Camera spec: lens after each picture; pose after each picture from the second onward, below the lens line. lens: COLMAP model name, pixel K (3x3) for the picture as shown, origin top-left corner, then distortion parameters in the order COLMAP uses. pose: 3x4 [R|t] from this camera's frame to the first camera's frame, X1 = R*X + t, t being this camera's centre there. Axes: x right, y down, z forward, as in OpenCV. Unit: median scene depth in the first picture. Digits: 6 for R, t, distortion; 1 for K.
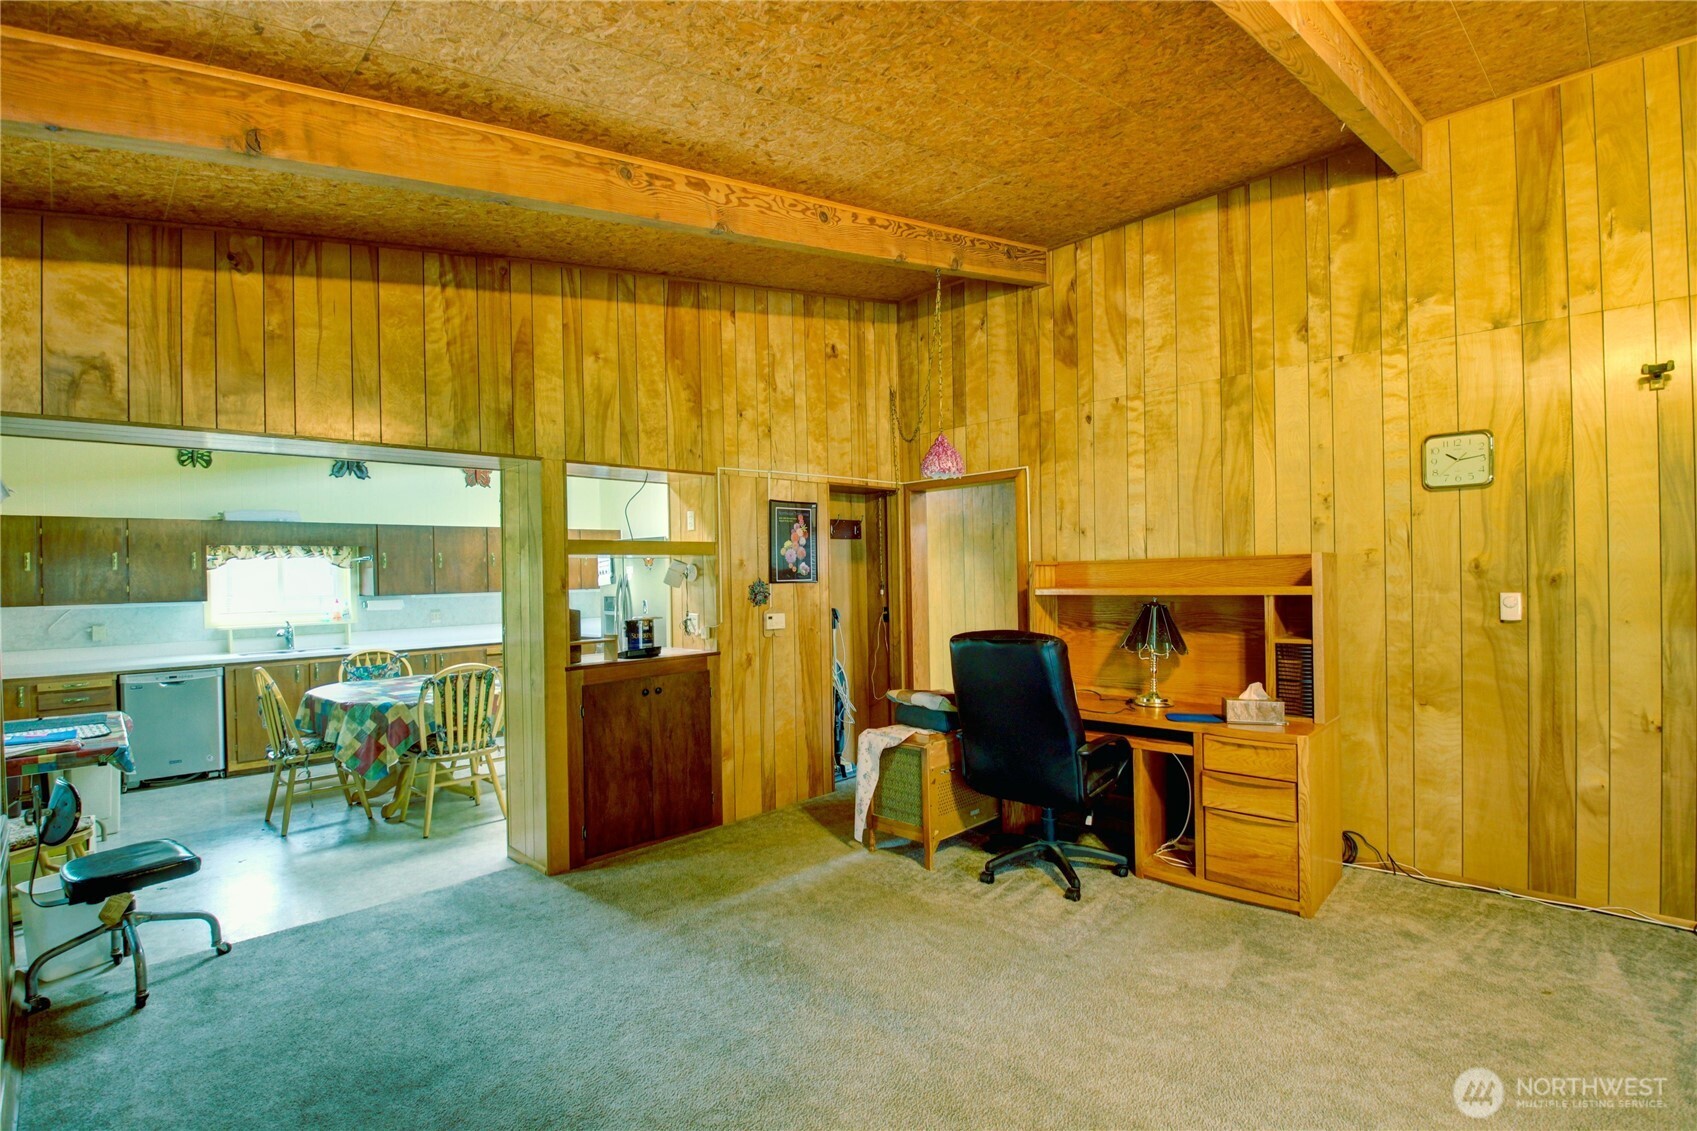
lens RADIAL K [[807.1, 0, 832.1], [0, 807.1, 578.6], [0, 0, 1]] dist [0.016432, -0.027756]
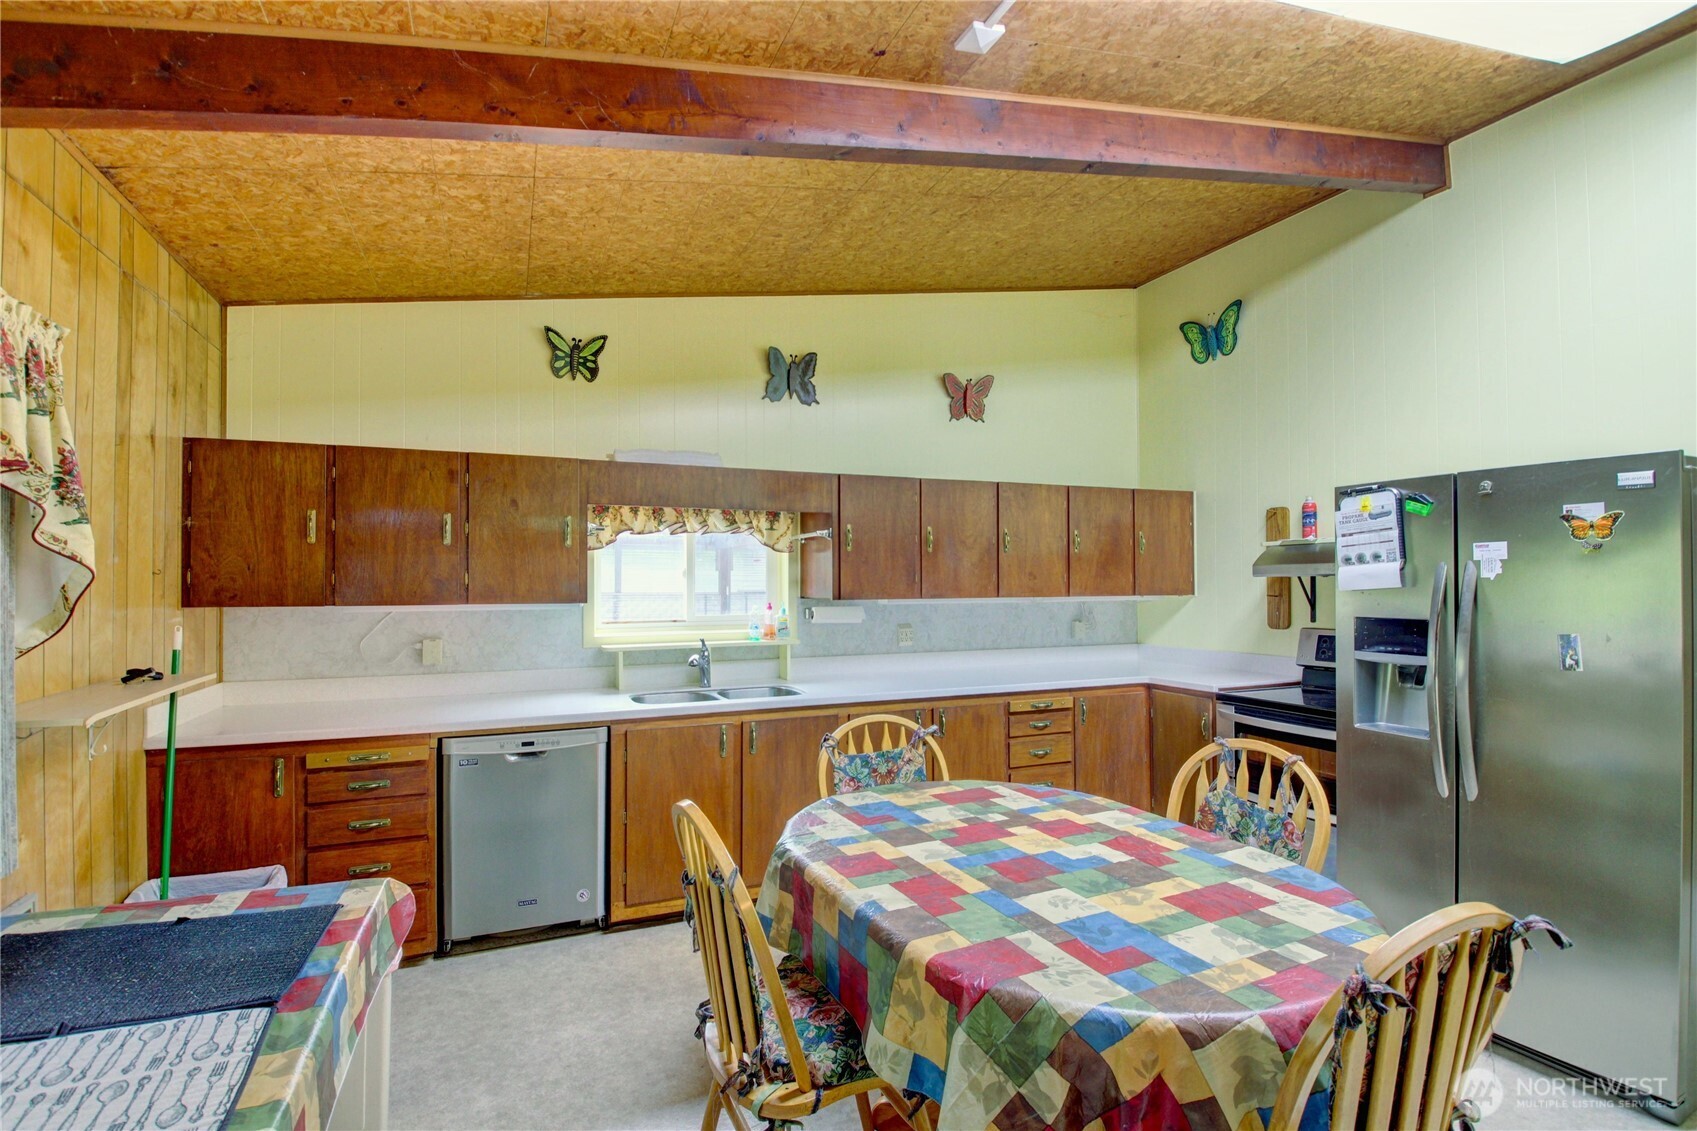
lens RADIAL K [[807.1, 0, 832.1], [0, 807.1, 578.6], [0, 0, 1]] dist [0.016432, -0.027756]
pose [[0.928766, 0.016566, -0.370295, -0.417017], [-0.018281, 0.999832, -0.001121, 0.008517], [0.370214, 0.007810, 0.928914, 0.553094]]
